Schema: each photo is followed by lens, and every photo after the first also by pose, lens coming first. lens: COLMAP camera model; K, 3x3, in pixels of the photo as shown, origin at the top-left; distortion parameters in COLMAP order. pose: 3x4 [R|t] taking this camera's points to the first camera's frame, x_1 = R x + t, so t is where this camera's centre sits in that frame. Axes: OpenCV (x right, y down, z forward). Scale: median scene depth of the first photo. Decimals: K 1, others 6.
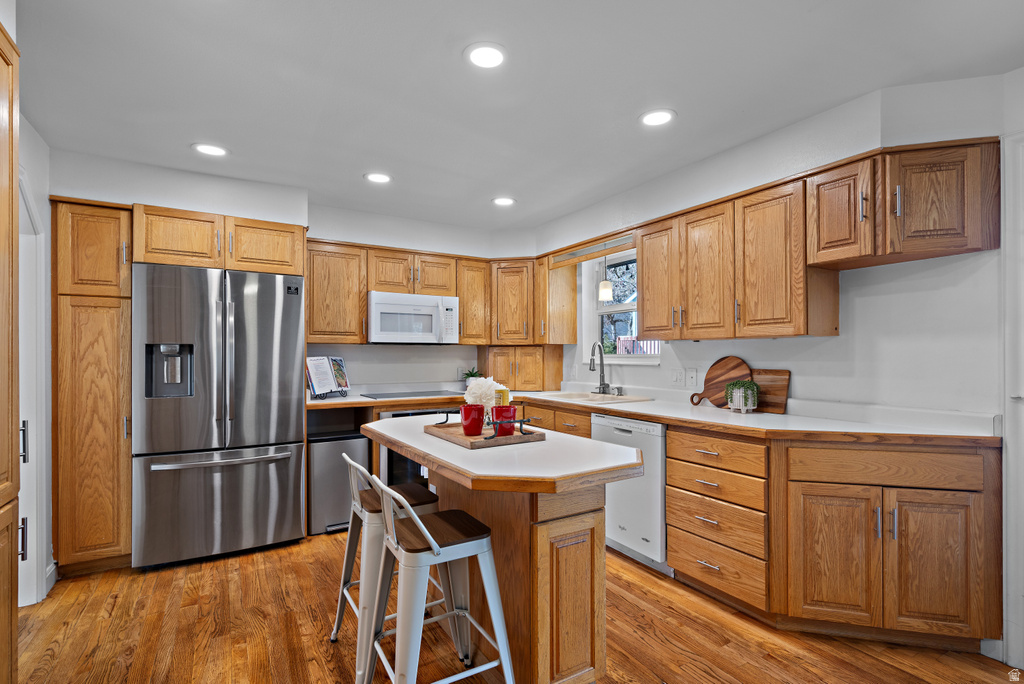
lens RADIAL K [[482.7, 0, 512.3], [0, 482.7, 353.5], [0, 0, 1]] dist [0.000061, 0.001394]
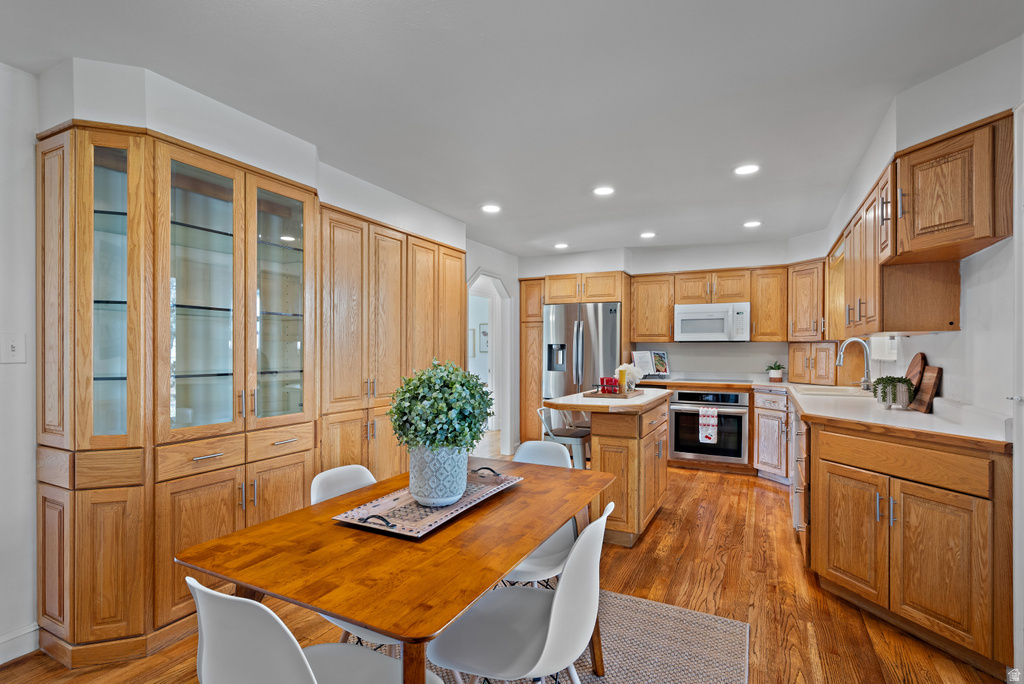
lens RADIAL K [[482.7, 0, 522.0], [0, 482.7, 349.8], [0, 0, 1]] dist [0.000061, 0.001394]
pose [[0.532663, 0.002134, -0.846325, 0.886157], [-0.000302, 0.999997, 0.002331, -0.001633], [0.846328, -0.000986, 0.532662, -0.172930]]
